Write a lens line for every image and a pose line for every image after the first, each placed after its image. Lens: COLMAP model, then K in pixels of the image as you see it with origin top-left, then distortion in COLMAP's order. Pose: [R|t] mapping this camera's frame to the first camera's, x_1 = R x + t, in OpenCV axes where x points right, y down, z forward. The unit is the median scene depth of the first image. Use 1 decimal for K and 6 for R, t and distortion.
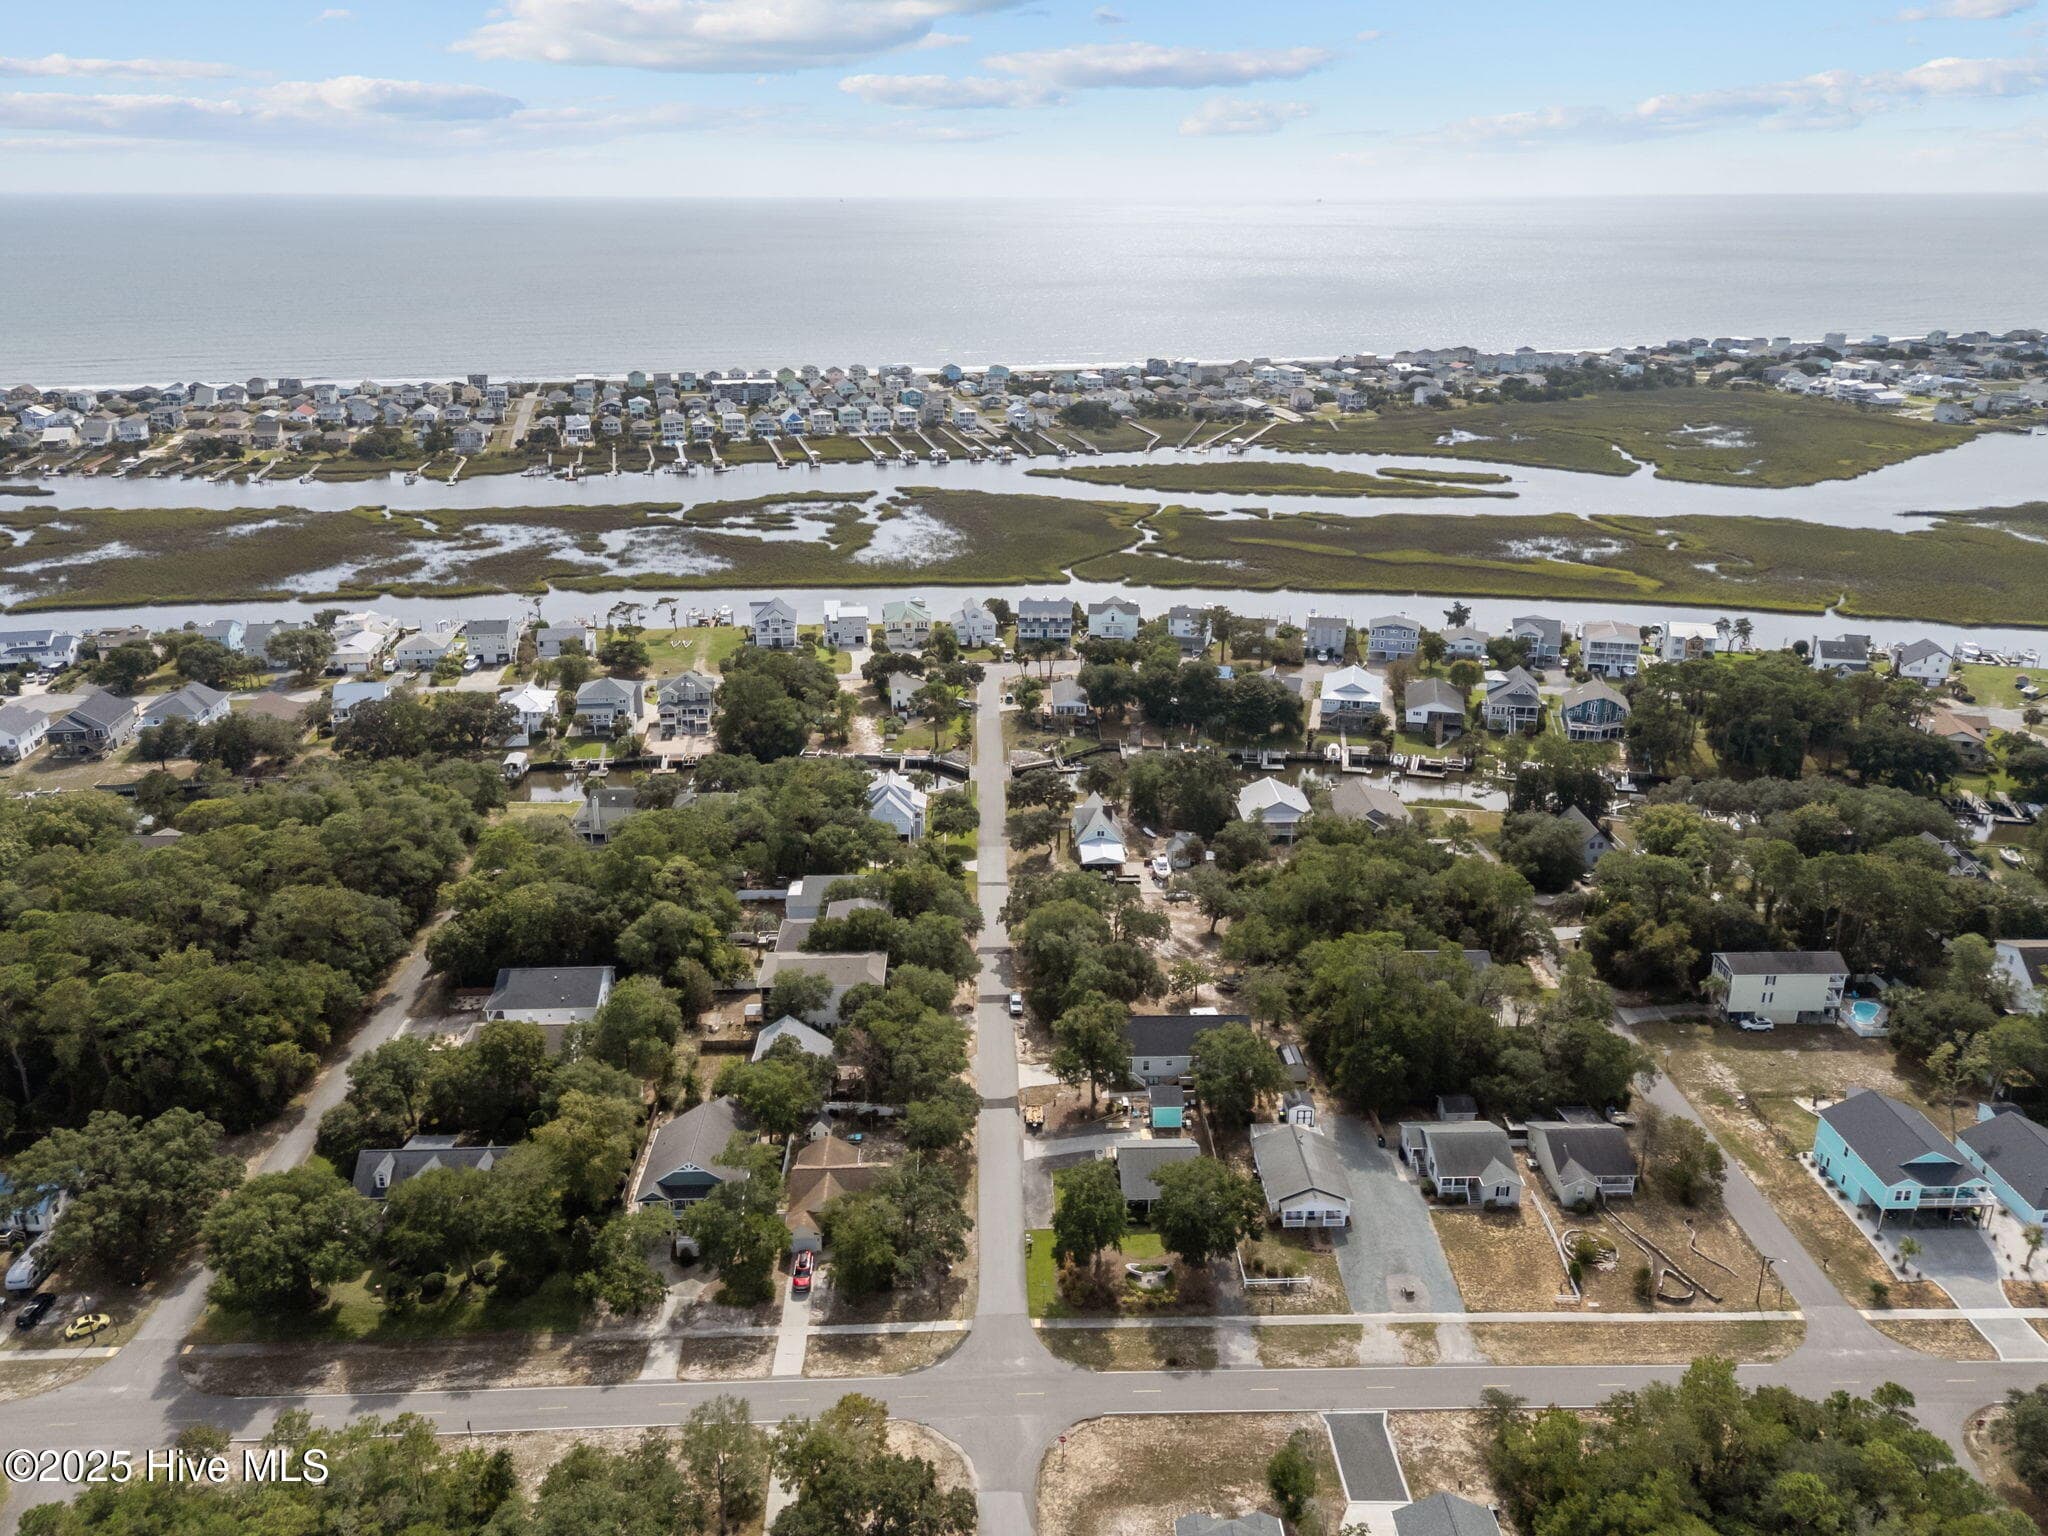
lens RADIAL K [[1544.1, 0, 1027.3], [0, 1544.1, 733.7], [0, 0, 1]] dist [0.079214, -0.087348]
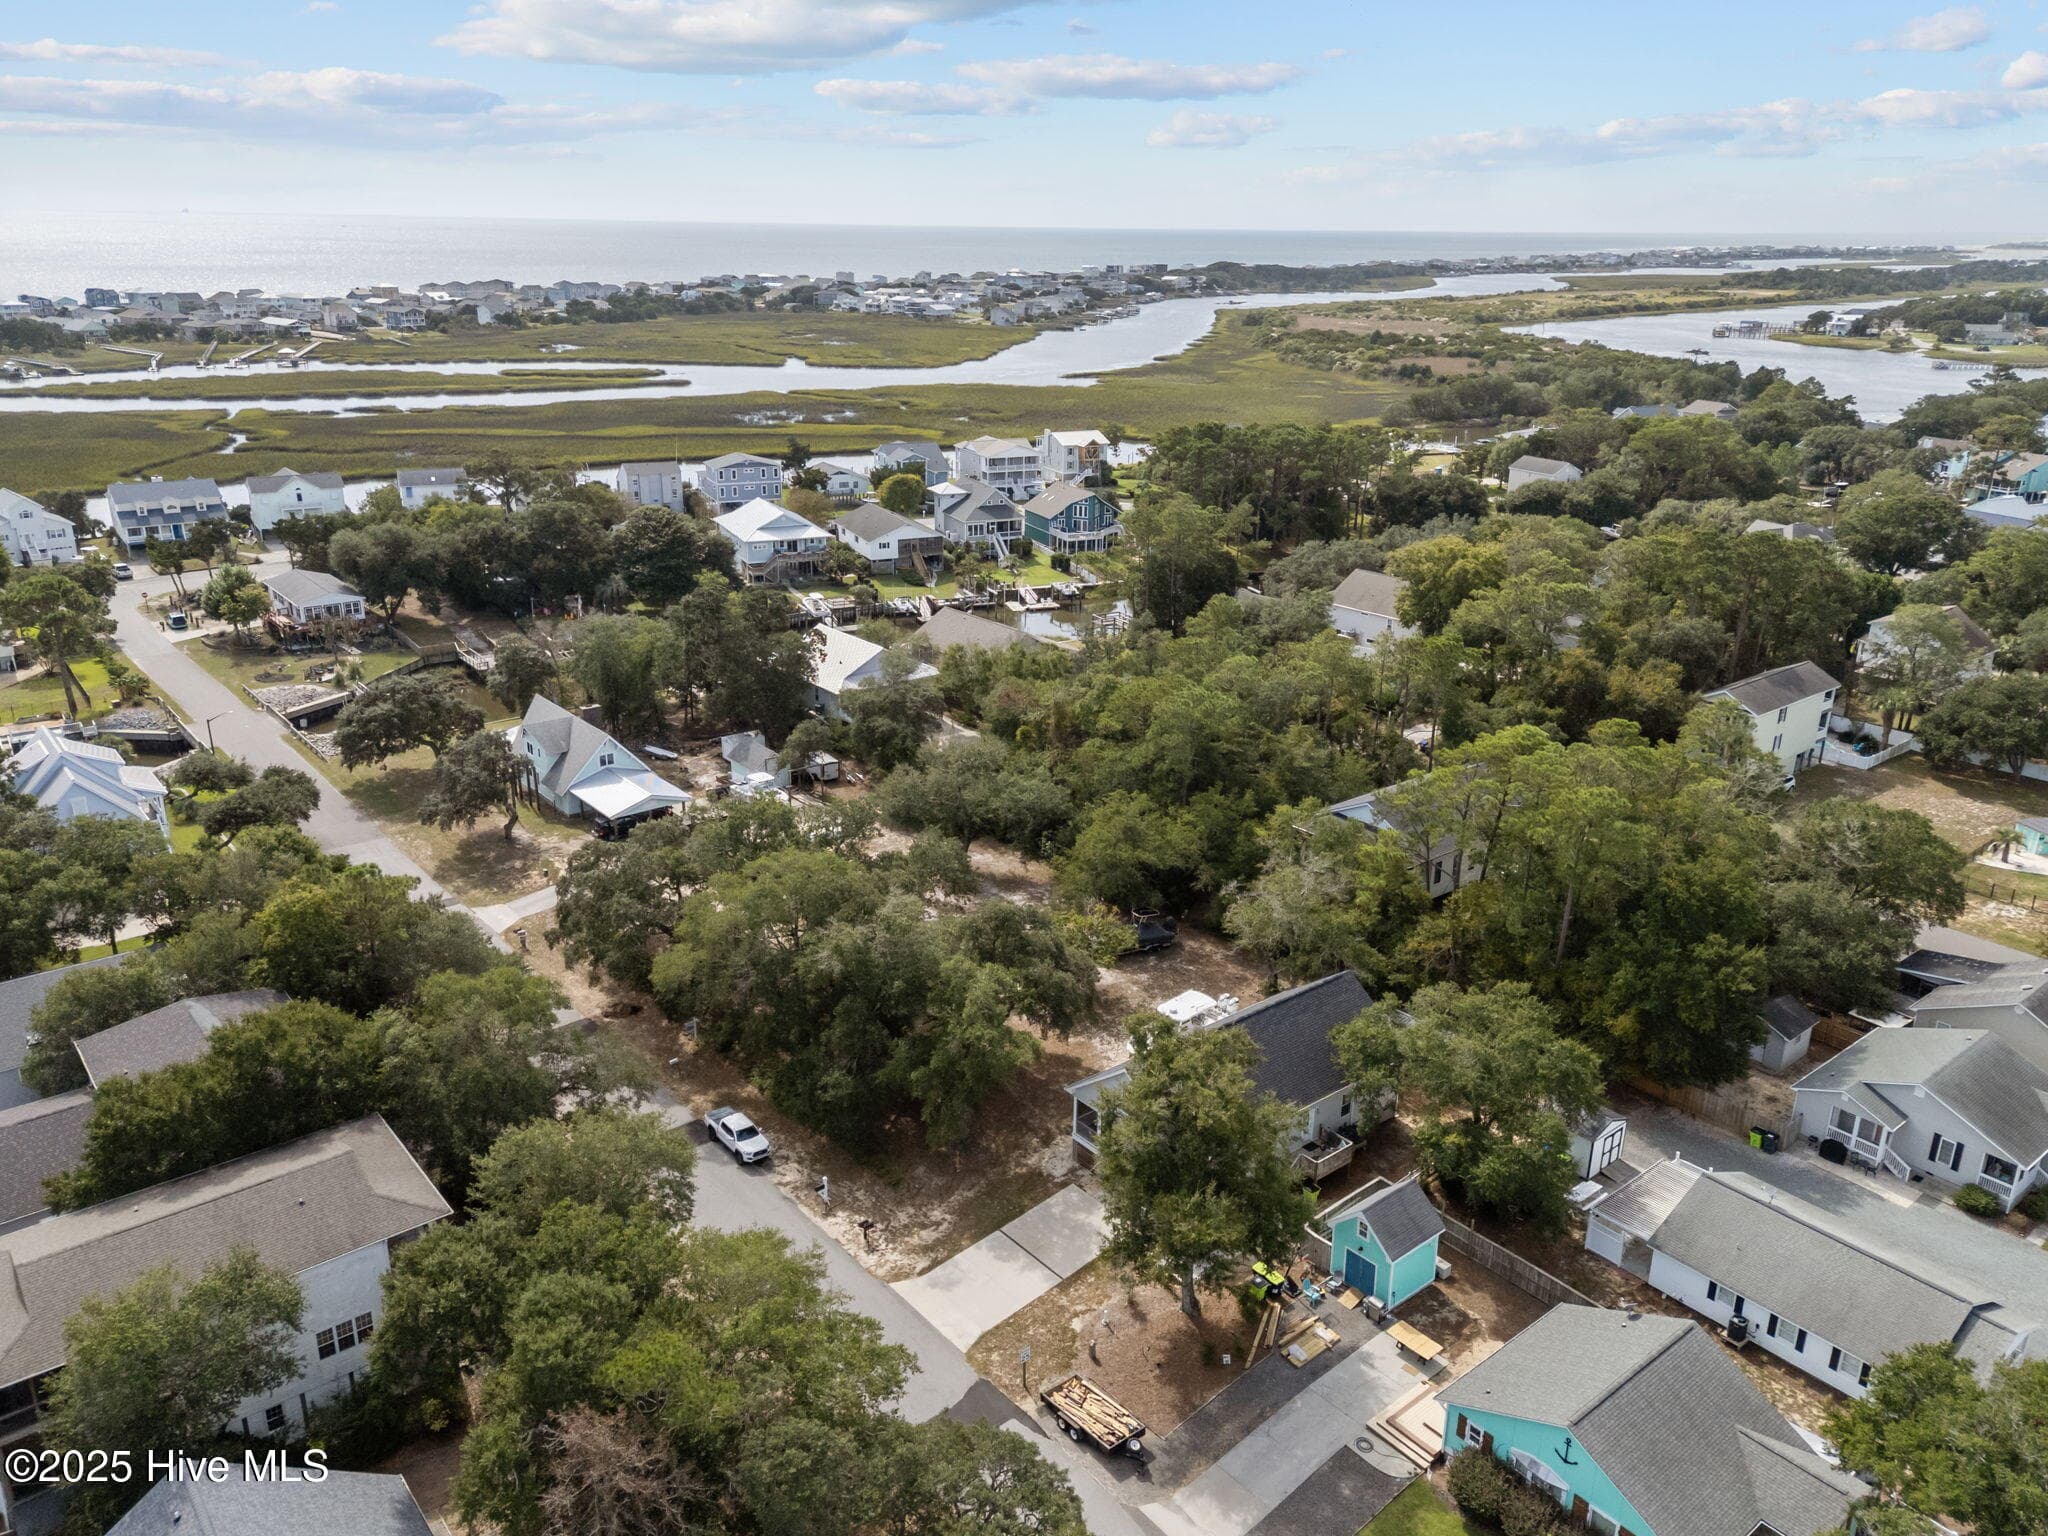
lens RADIAL K [[1499.5, 0, 1029.1], [0, 1499.5, 767.4], [0, 0, 1]] dist [0.077045, -0.074498]
pose [[0.791698, -0.195670, 0.578729, -0.103778], [0.187542, 0.979421, 0.074589, 0.046595], [-0.581414, 0.049484, 0.812101, 0.436167]]
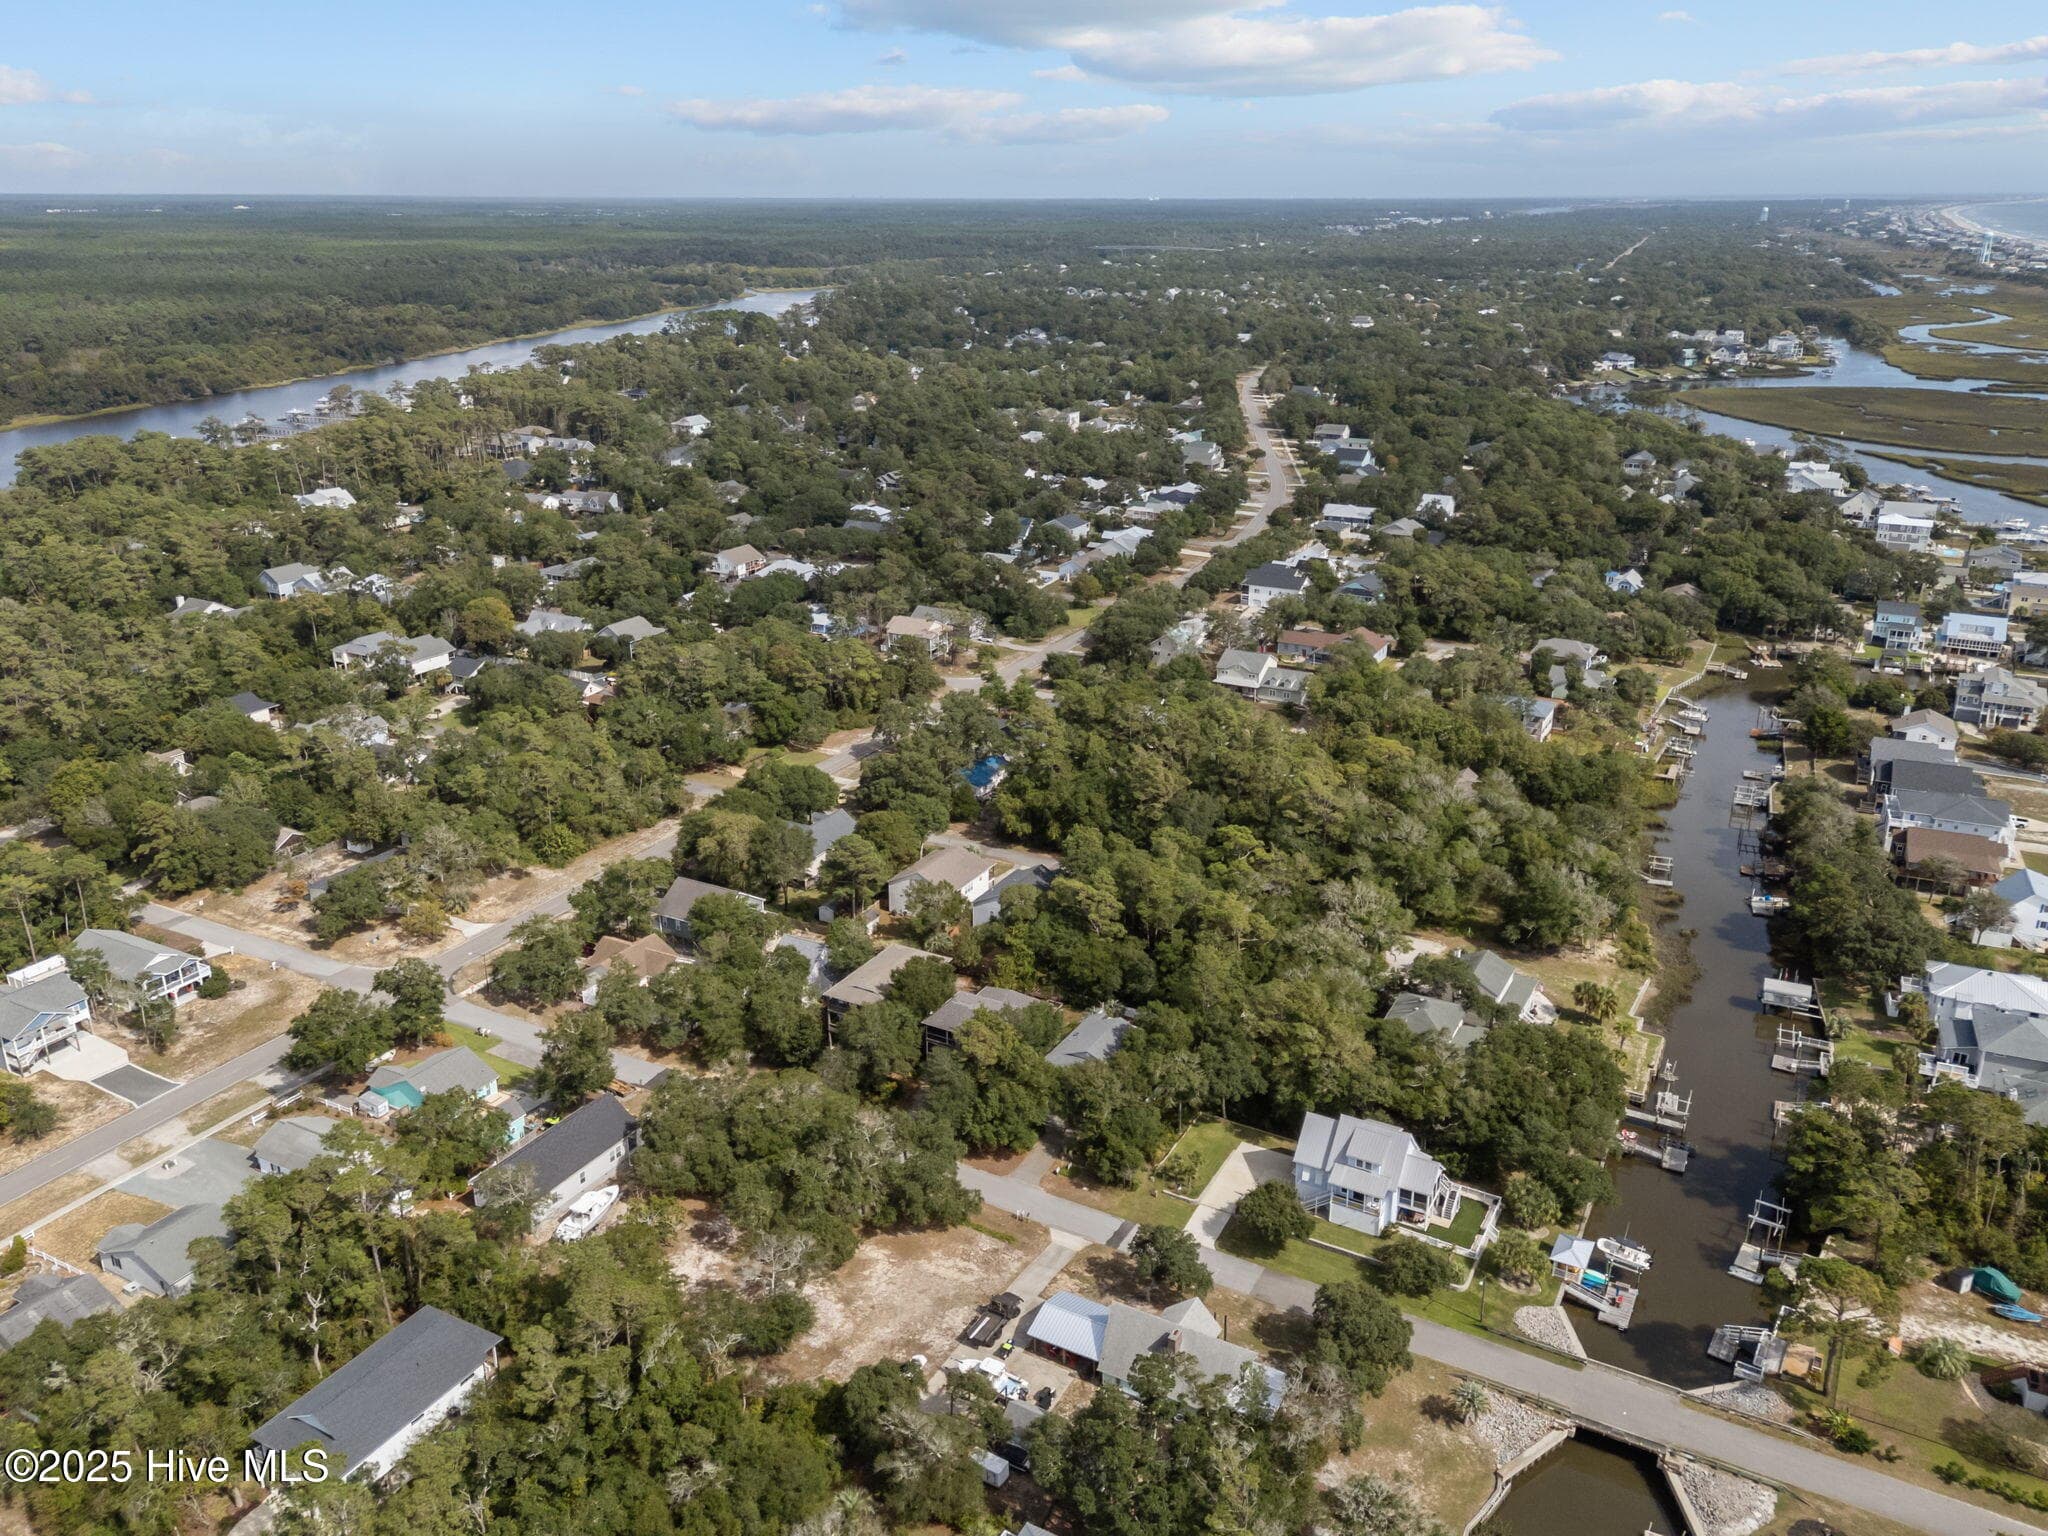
lens RADIAL K [[1524.9, 0, 1026.7], [0, 1524.9, 779.6], [0, 0, 1]] dist [0.075867, -0.058480]
pose [[-0.506669, 0.307075, -0.805600, 0.376556], [-0.282797, 0.823523, 0.491768, -0.301010], [0.814440, 0.476985, -0.330414, 0.876605]]
